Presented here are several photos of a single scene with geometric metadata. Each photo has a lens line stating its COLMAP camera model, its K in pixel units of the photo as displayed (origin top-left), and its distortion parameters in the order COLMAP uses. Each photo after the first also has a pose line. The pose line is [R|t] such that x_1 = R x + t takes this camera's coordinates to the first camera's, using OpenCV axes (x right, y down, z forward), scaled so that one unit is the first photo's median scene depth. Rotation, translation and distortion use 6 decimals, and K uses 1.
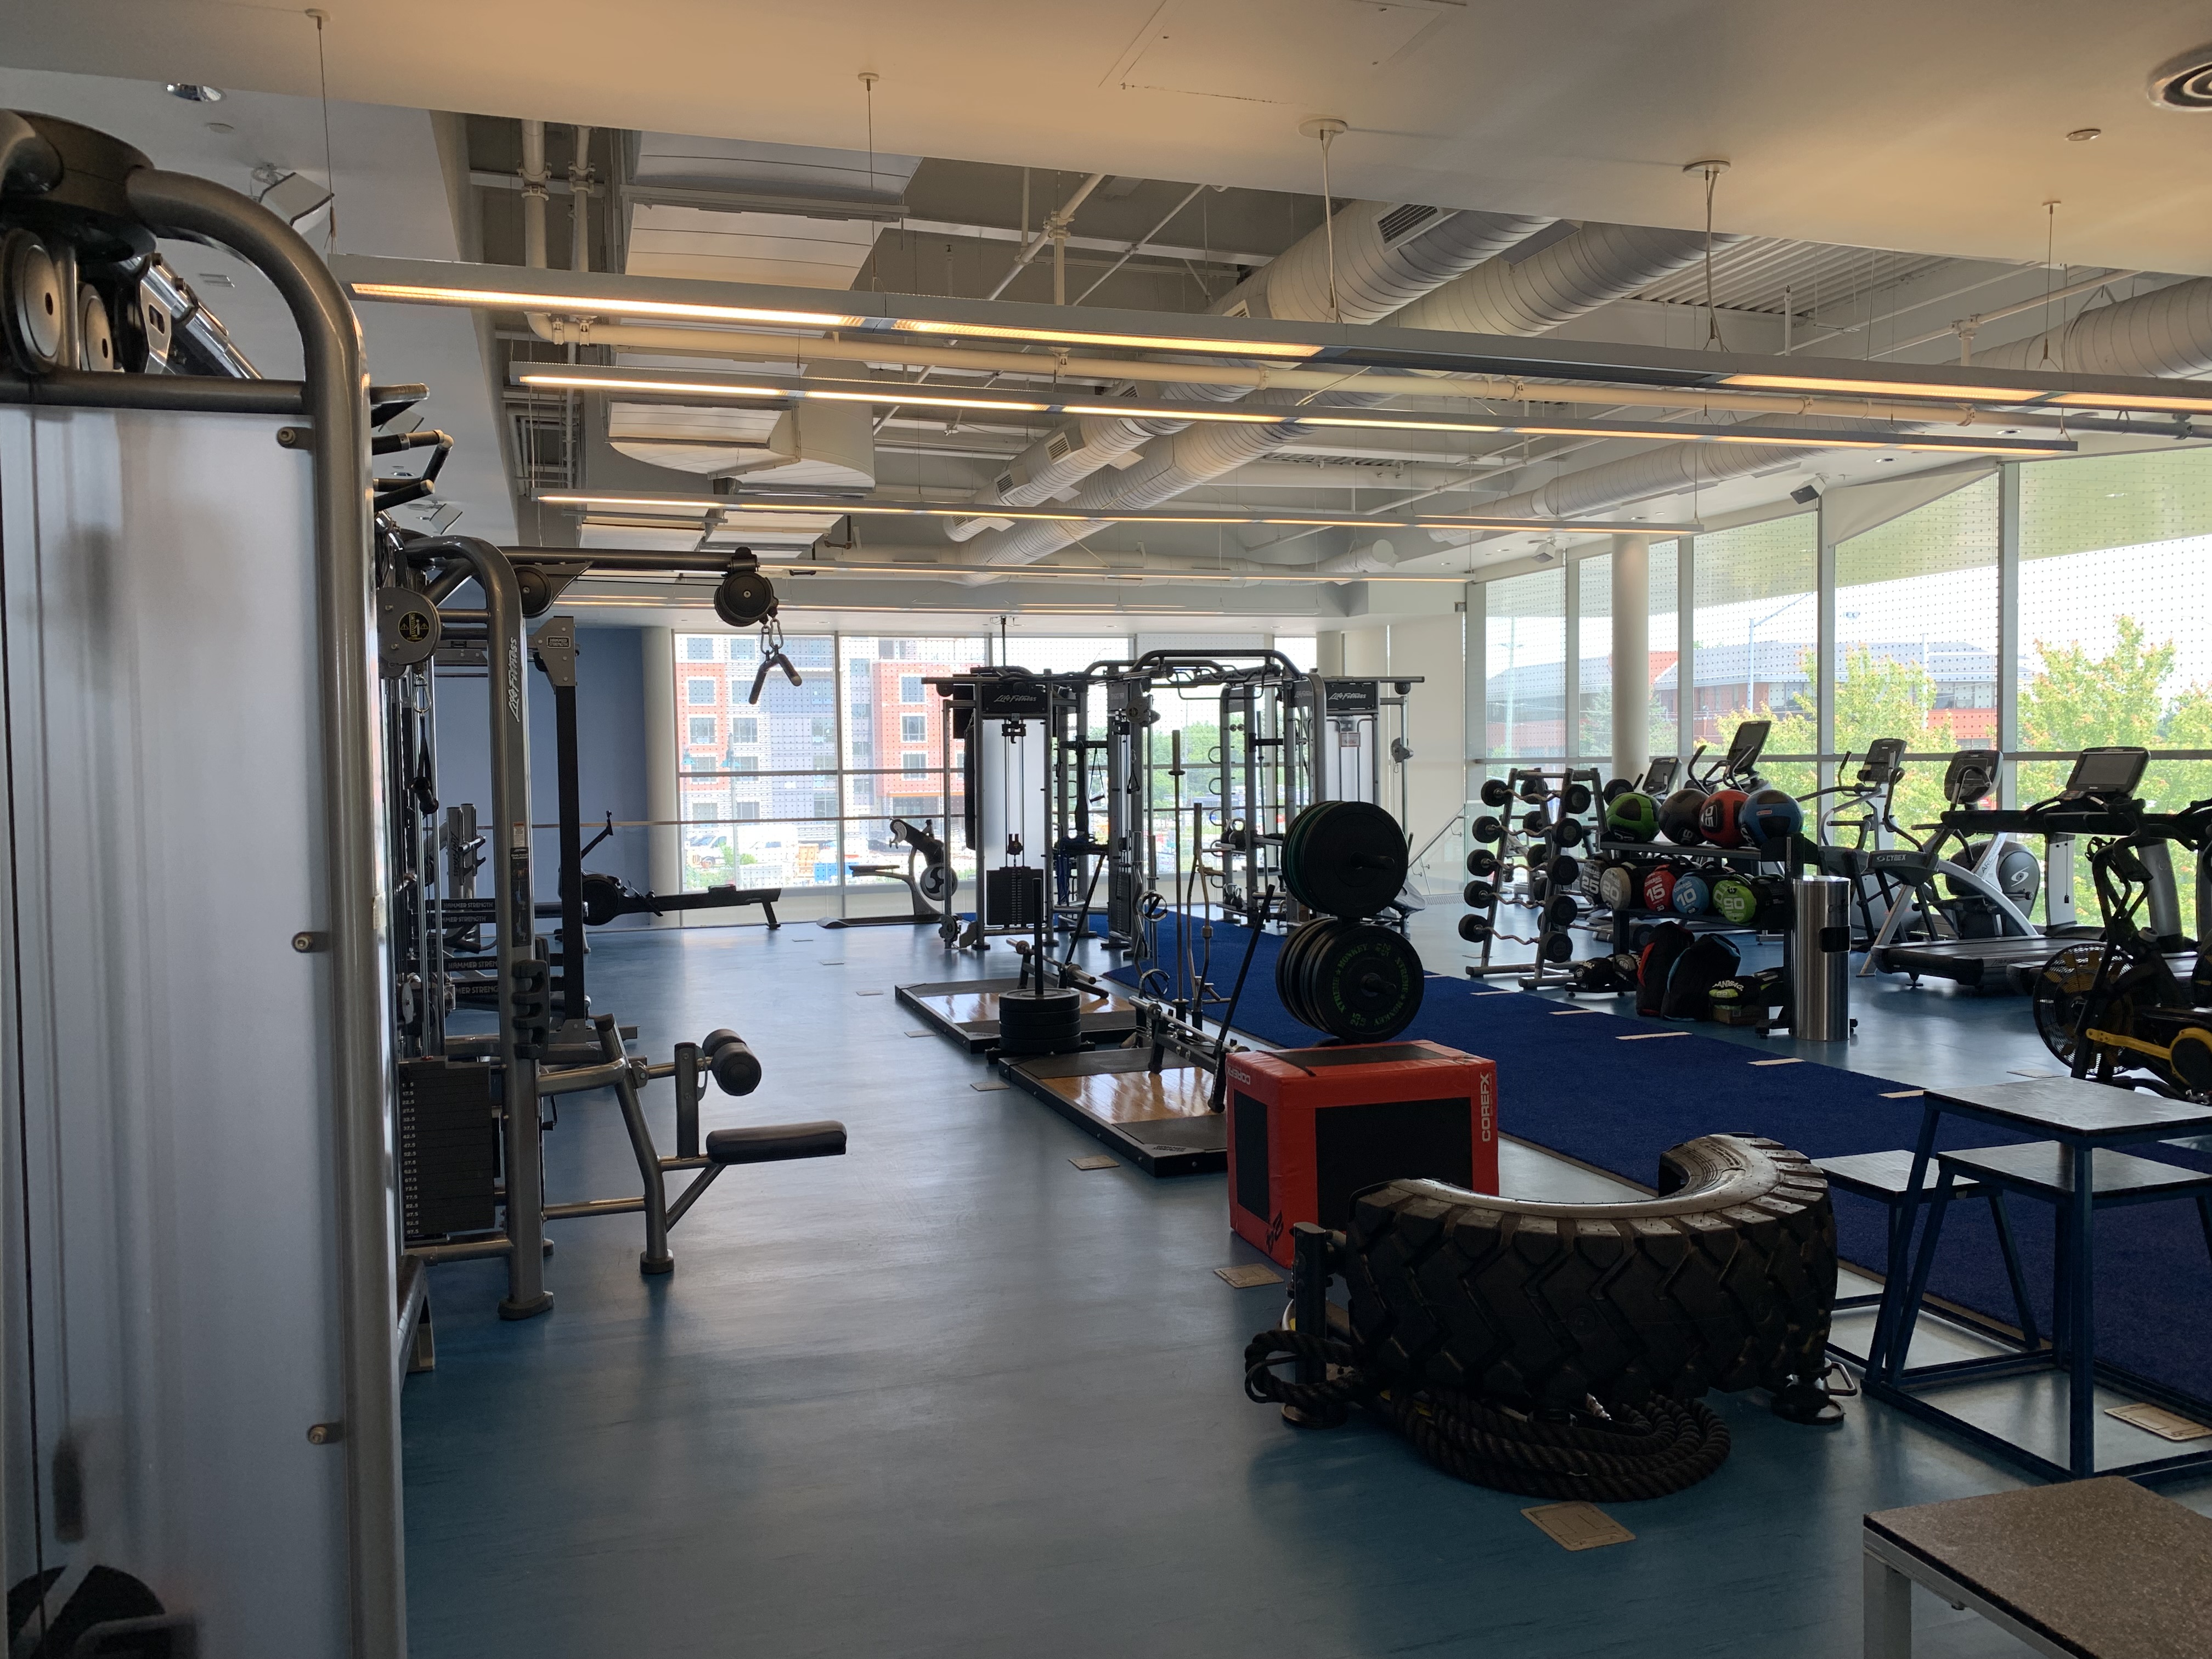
lens RADIAL K [[1661.0, 0, 1098.3], [0, 1661.0, 846.1], [0, 0, 1]] dist [0.023162, -0.001944]
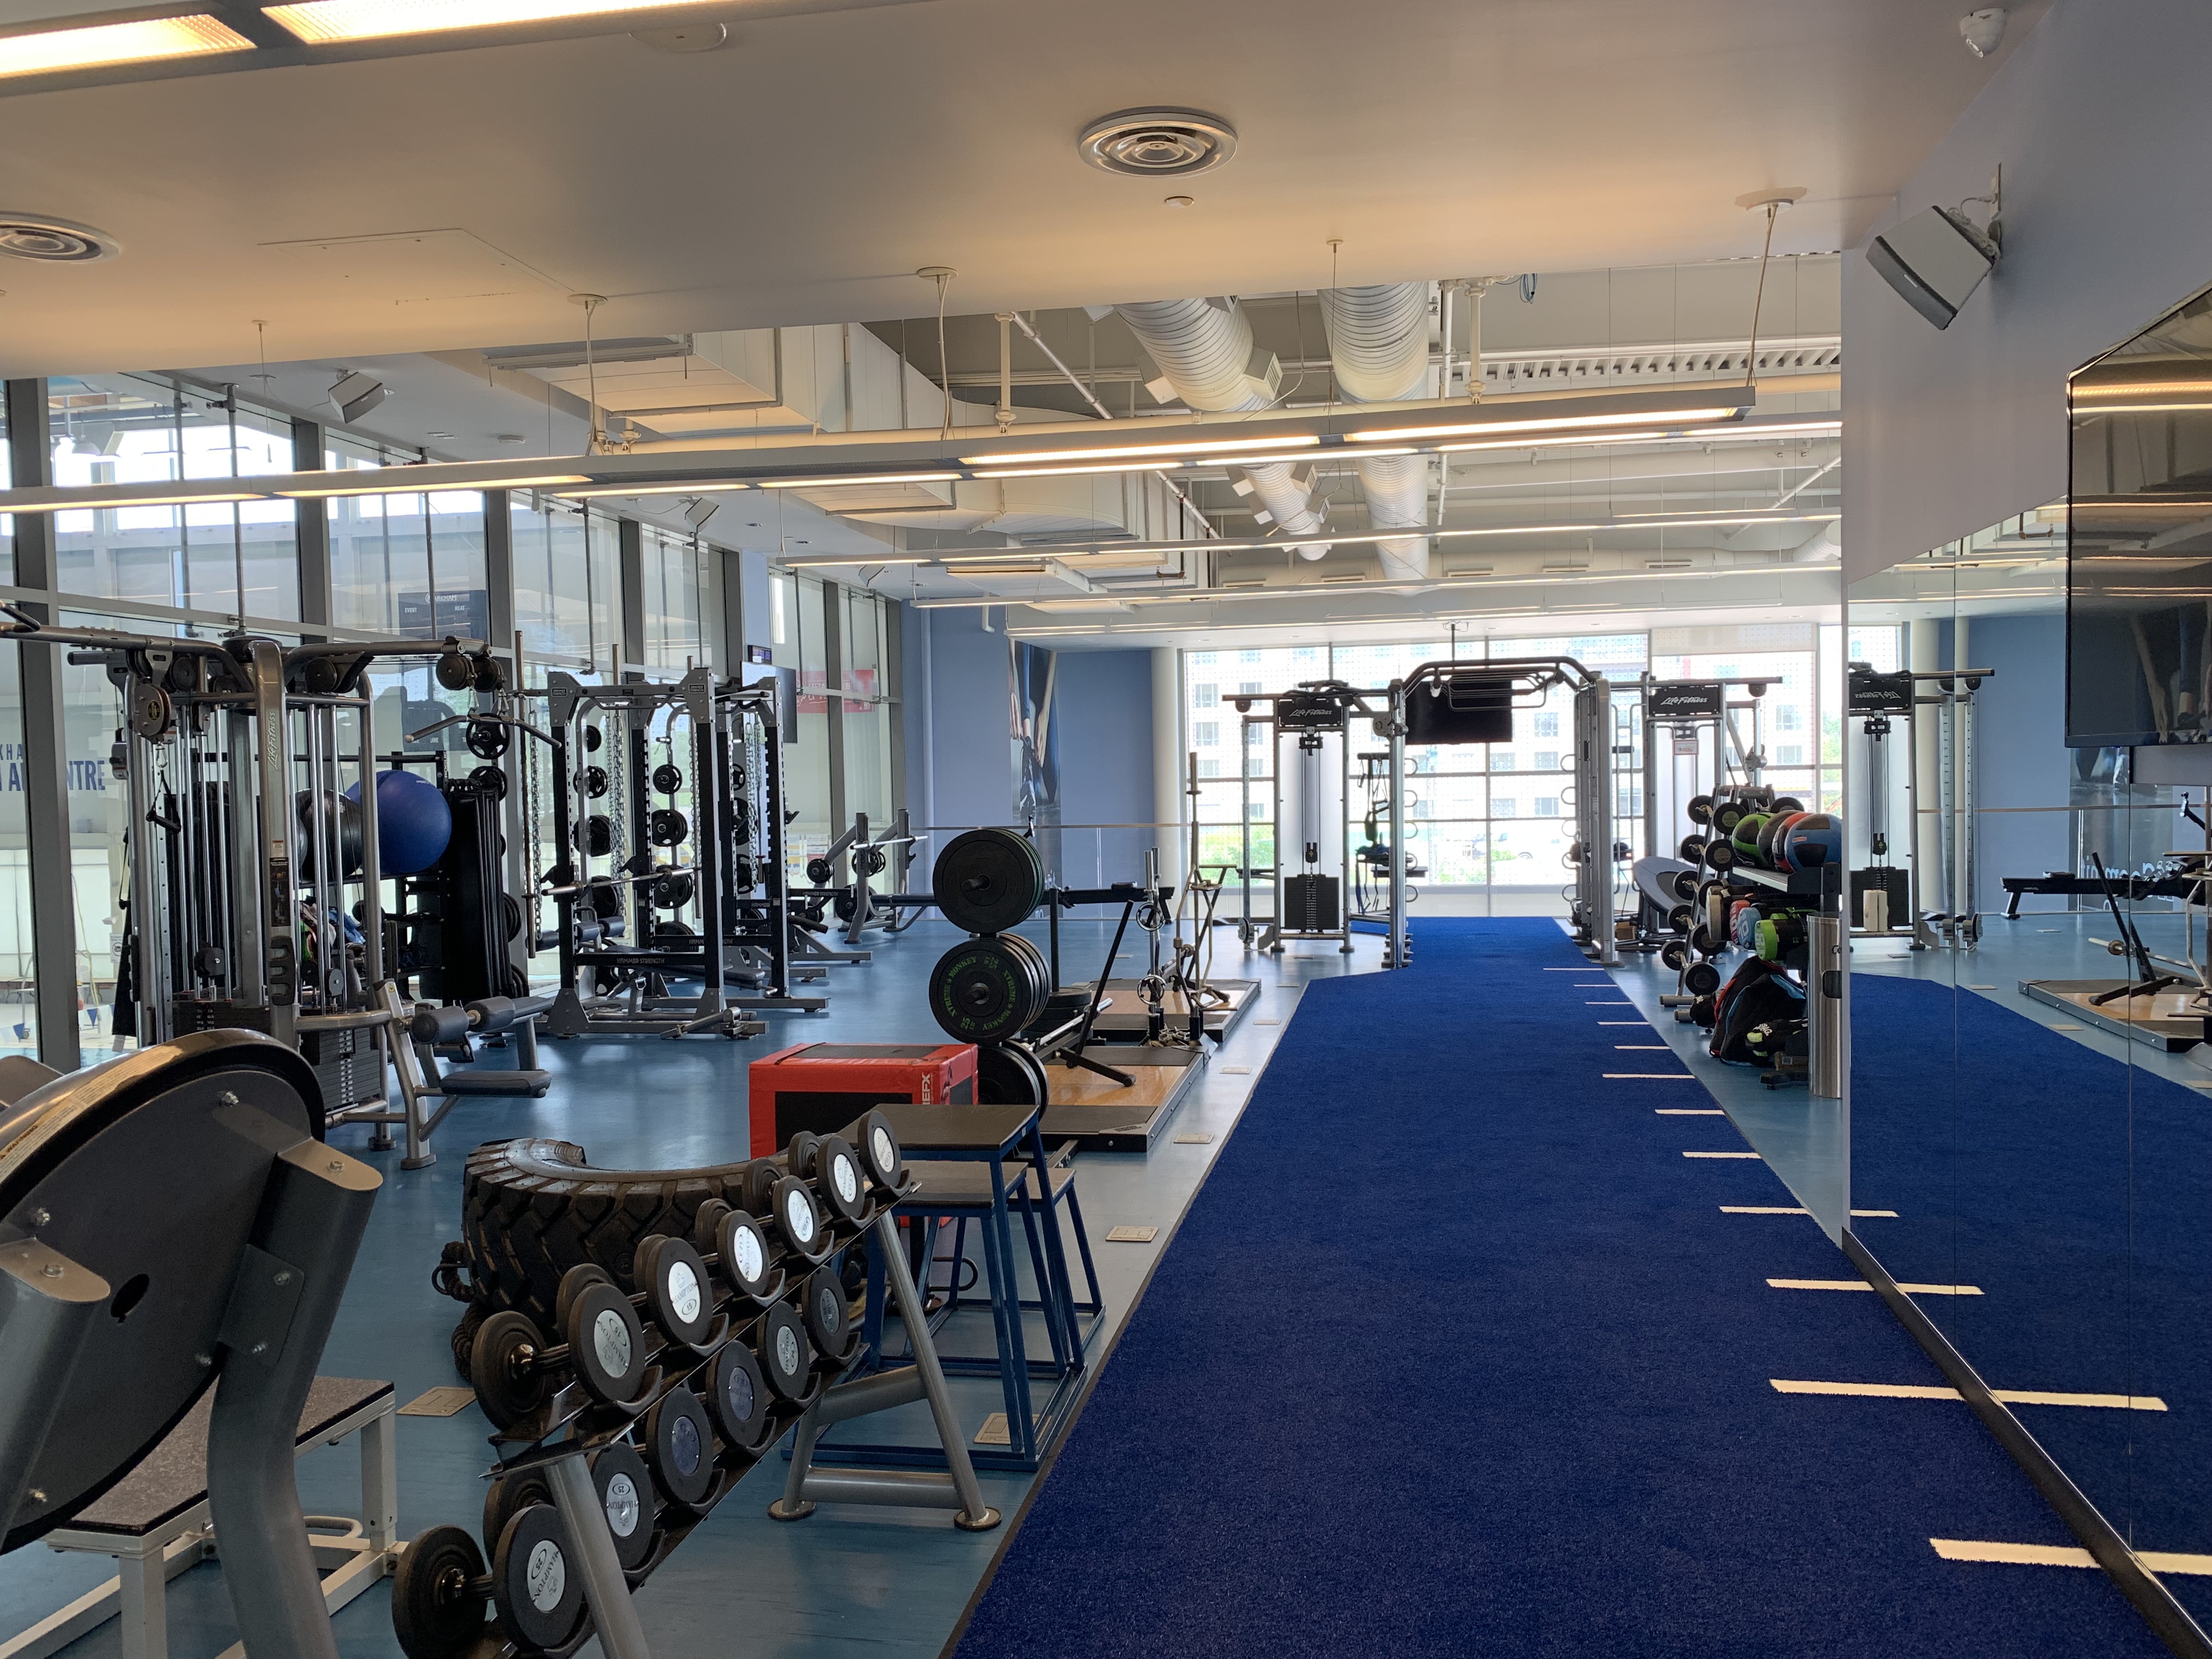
lens RADIAL K [[1661.0, 0, 1114.2], [0, 1661.0, 839.3], [0, 0, 1]] dist [0.023162, -0.001944]
pose [[0.880376, 0.014960, -0.474041, 0.378316], [-0.015411, 0.999877, 0.002935, -0.012088], [0.474027, 0.004721, 0.880498, 0.028397]]
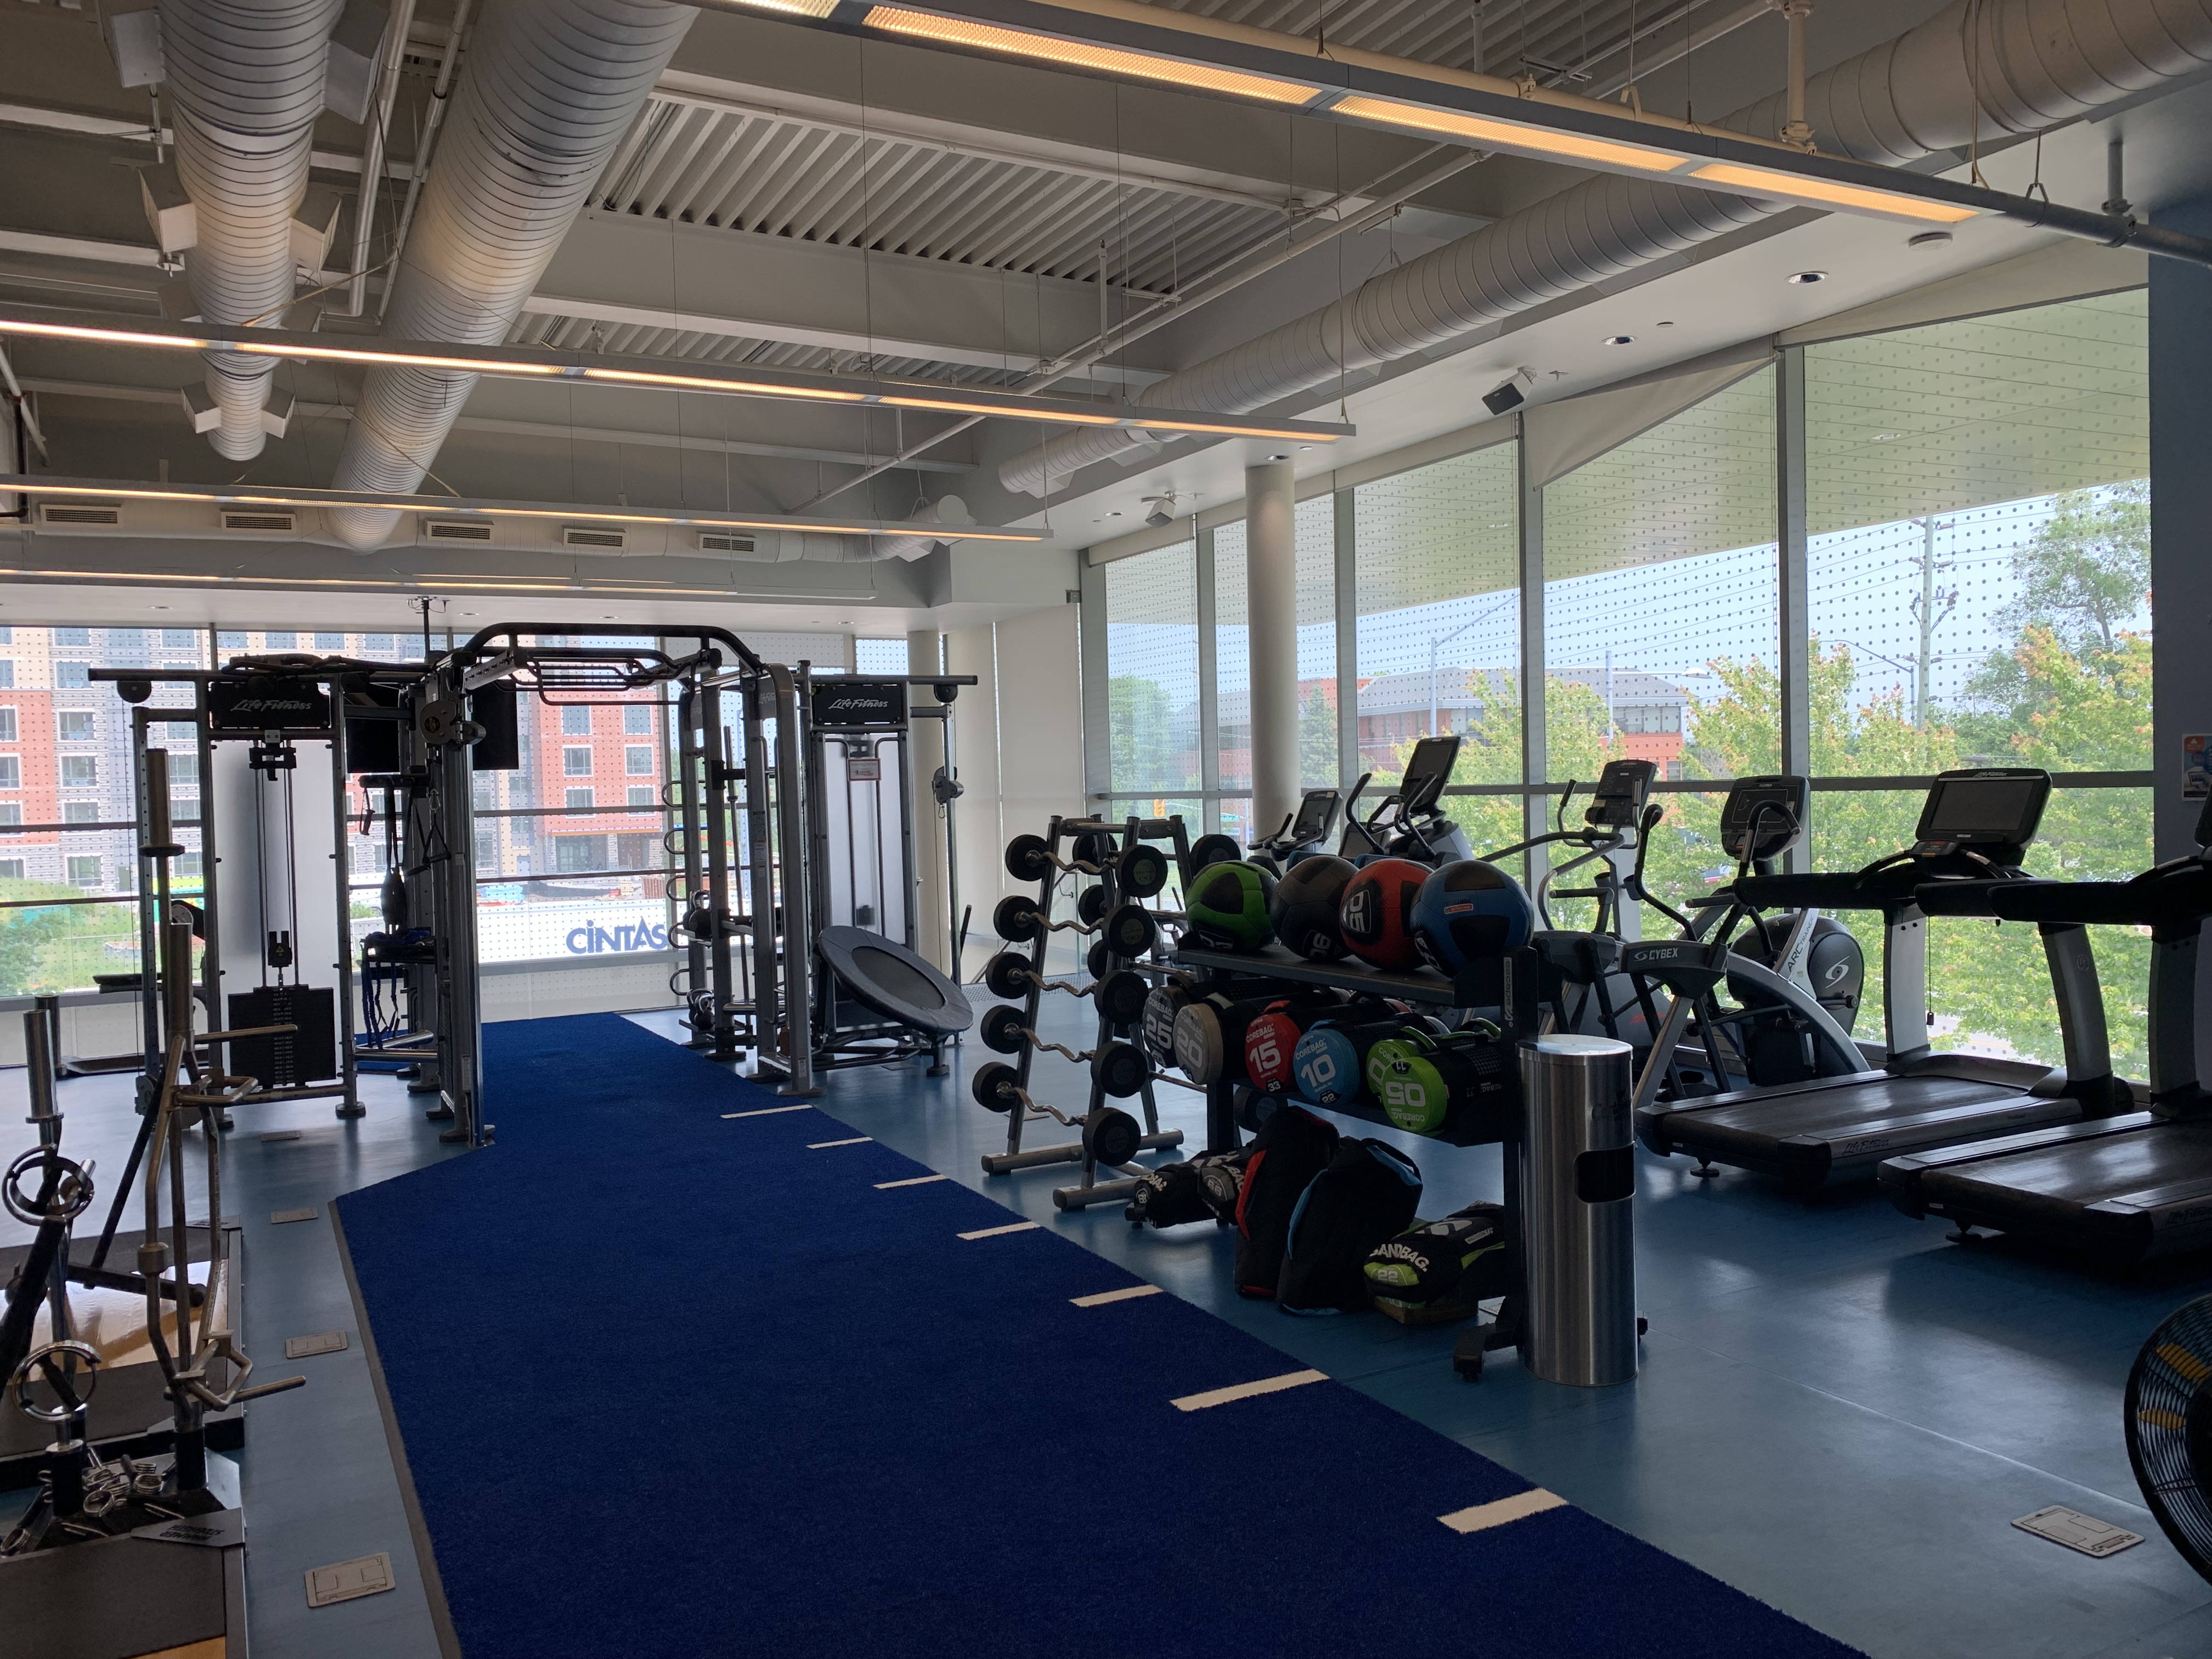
lens RADIAL K [[1661.0, 0, 1108.0], [0, 1661.0, 847.8], [0, 0, 1]] dist [0.023162, -0.001944]
pose [[0.984360, -0.018808, 0.175164, 0.158006], [0.021926, 0.999633, -0.015881, -0.024270], [-0.174801, 0.019474, 0.984411, 0.398831]]
